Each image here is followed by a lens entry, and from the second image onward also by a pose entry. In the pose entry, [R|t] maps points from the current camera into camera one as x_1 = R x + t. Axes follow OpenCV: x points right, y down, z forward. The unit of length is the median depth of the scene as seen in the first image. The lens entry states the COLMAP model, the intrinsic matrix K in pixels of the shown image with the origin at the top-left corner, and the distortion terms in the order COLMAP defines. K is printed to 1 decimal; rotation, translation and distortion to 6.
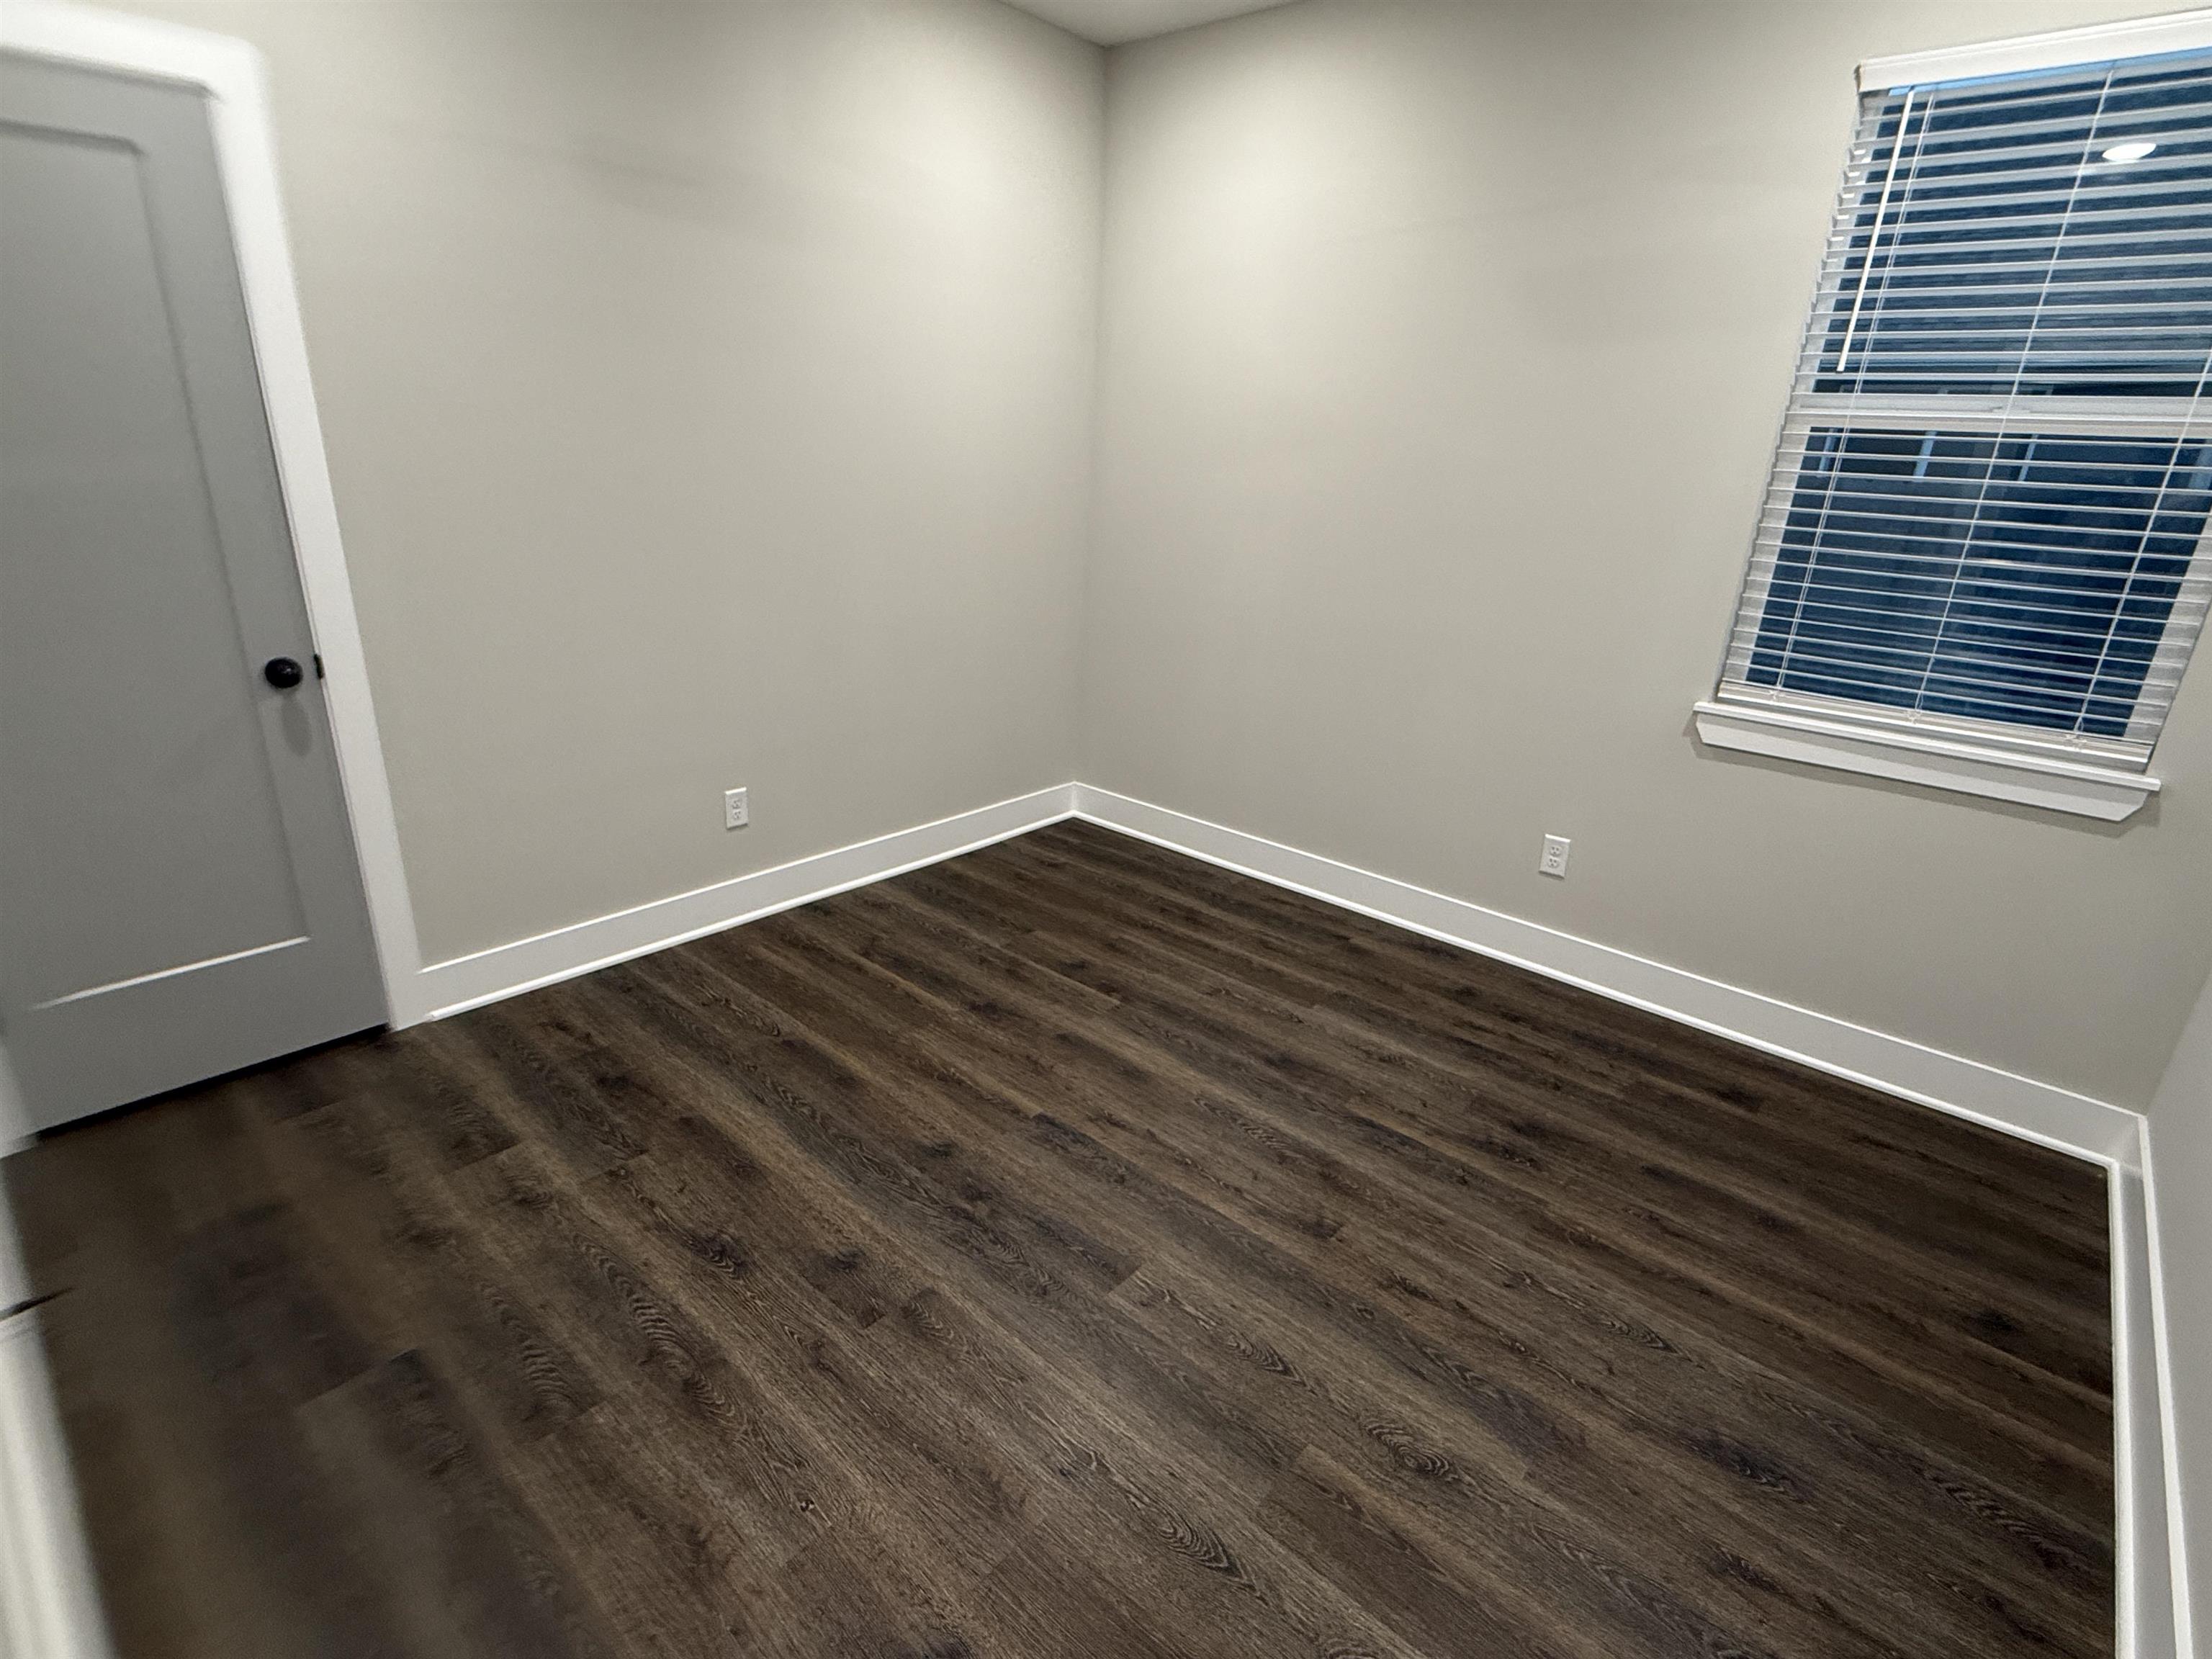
lens RADIAL K [[1077.4, 0, 1088.6], [0, 1077.4, 826.6], [0, 0, 1]] dist [0.002712, 0.000657]
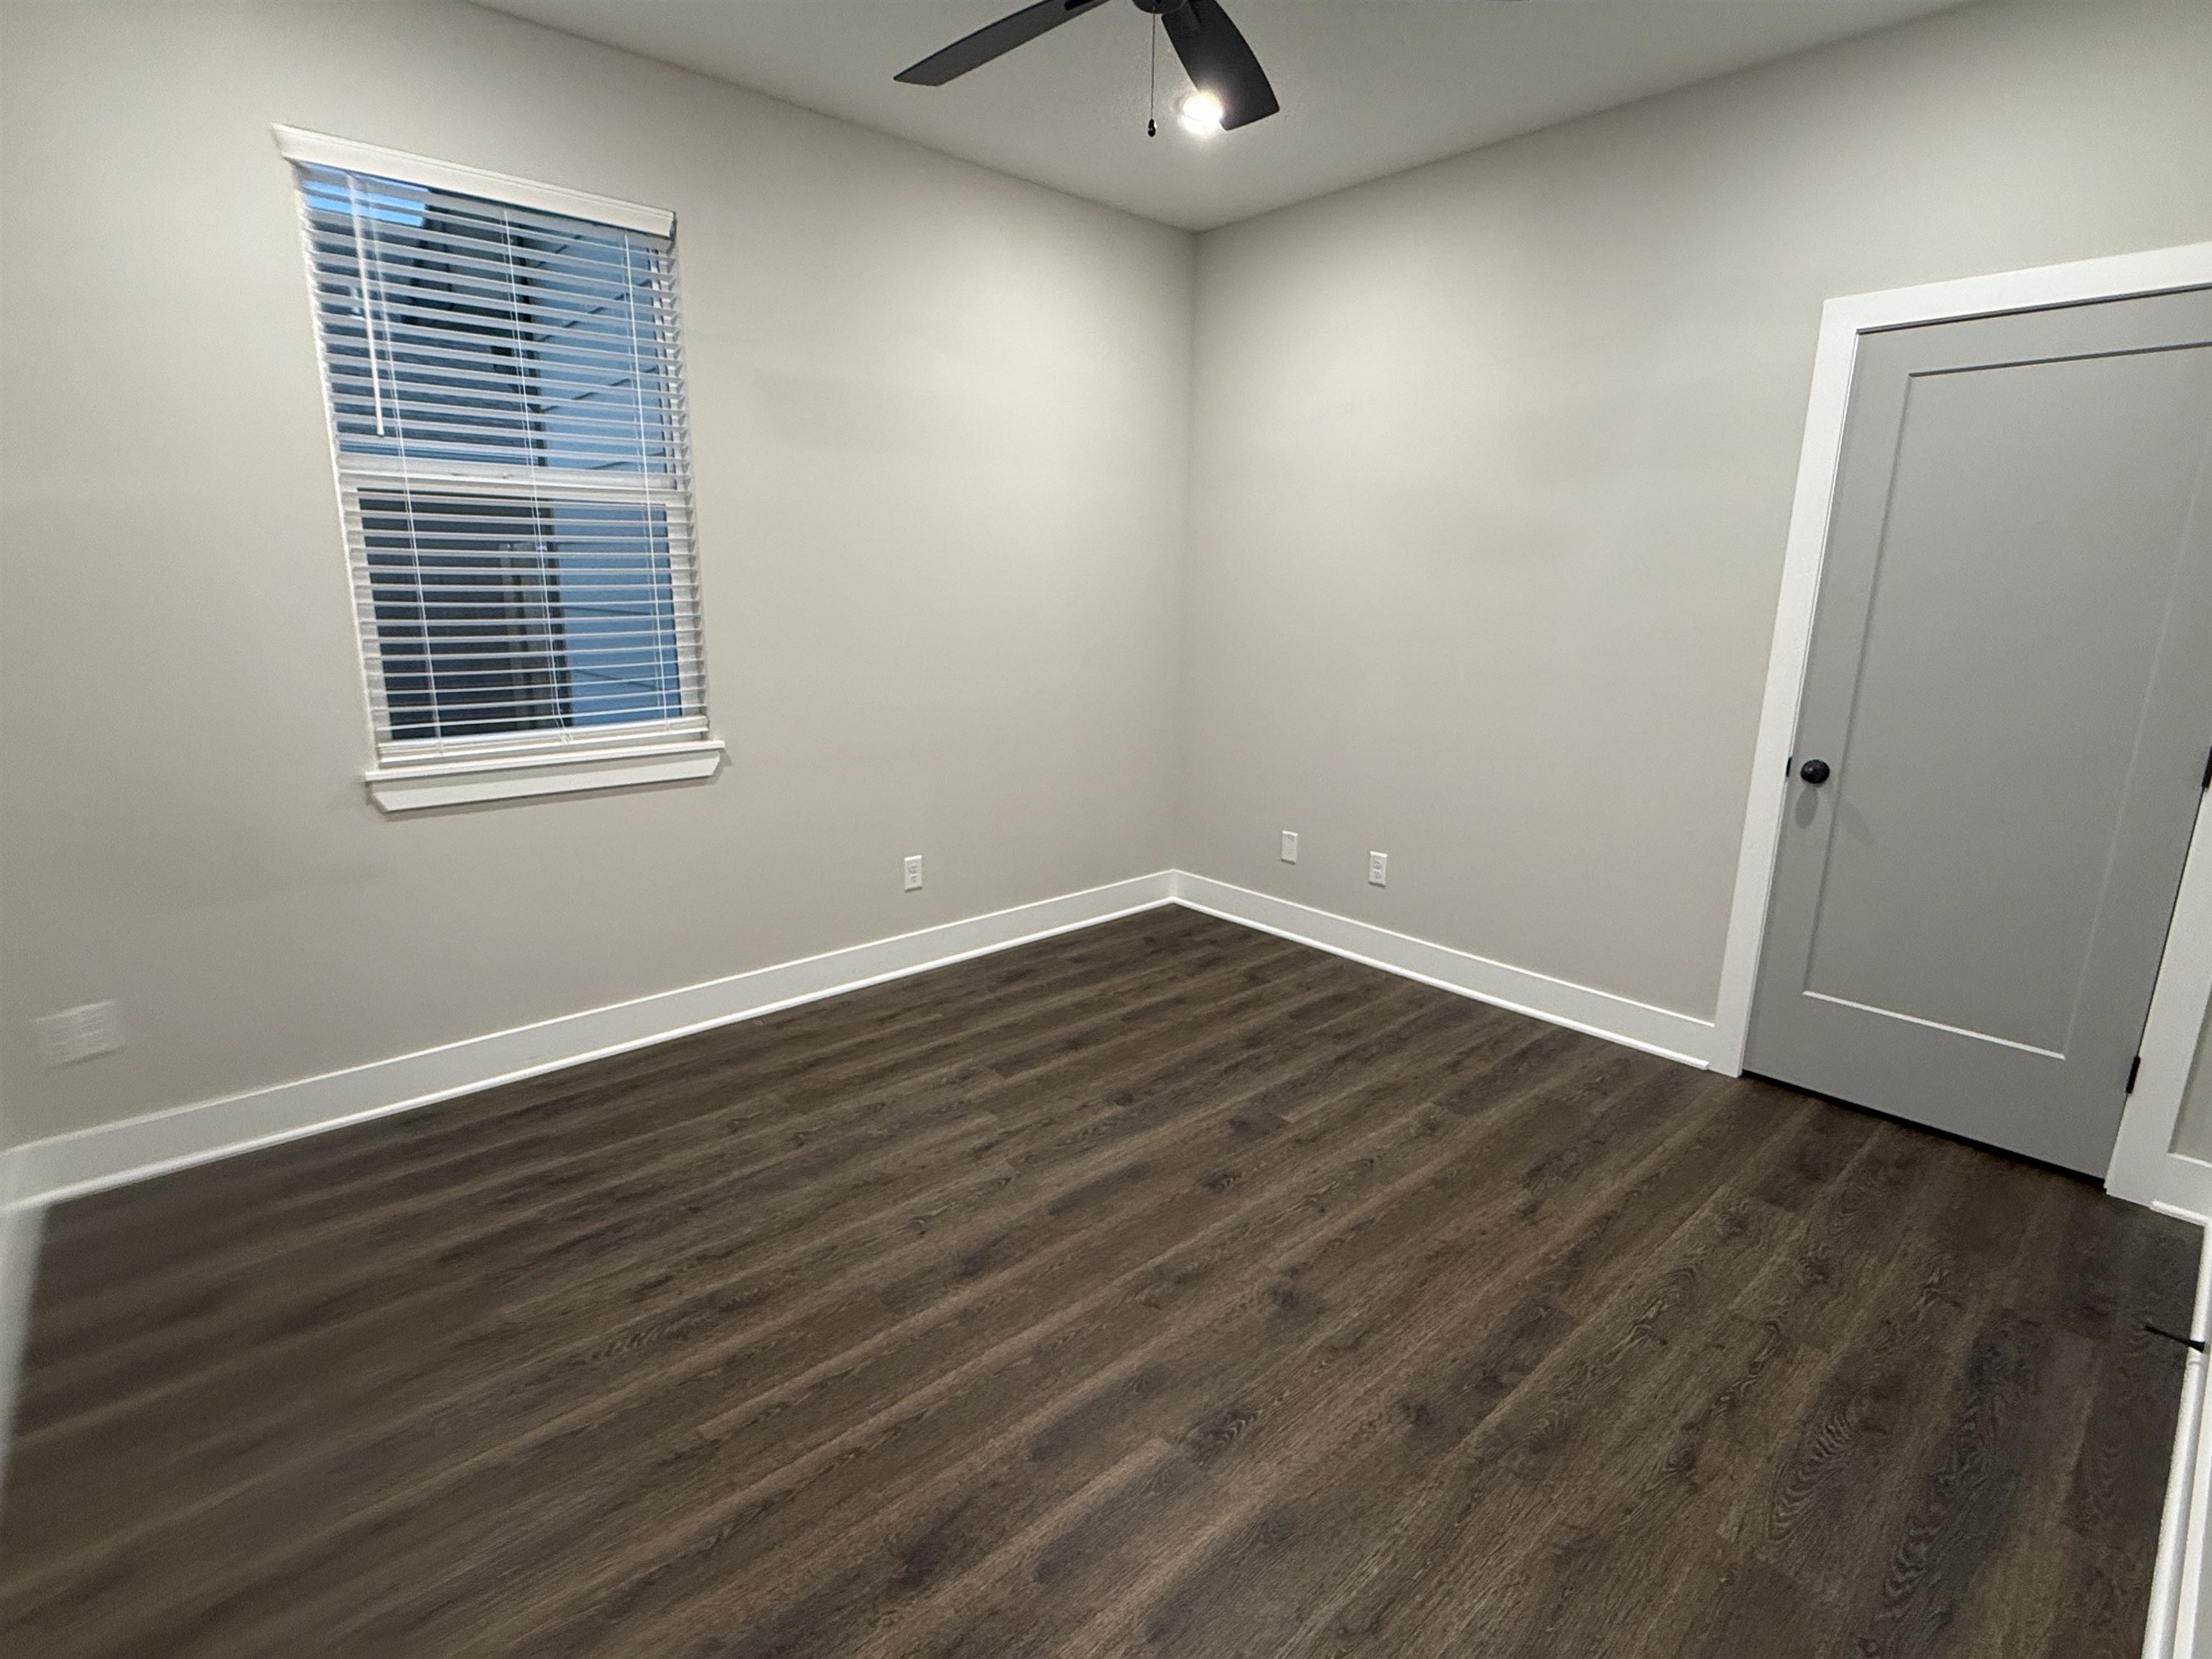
lens RADIAL K [[1077.4, 0, 1089.5], [0, 1077.4, 832.2], [0, 0, 1]] dist [0.002712, 0.000657]
pose [[0.117061, -0.287632, 0.950560, -0.314594], [0.314437, 0.918635, 0.239249, -0.107573], [-0.942033, 0.270885, 0.197978, 0.261265]]
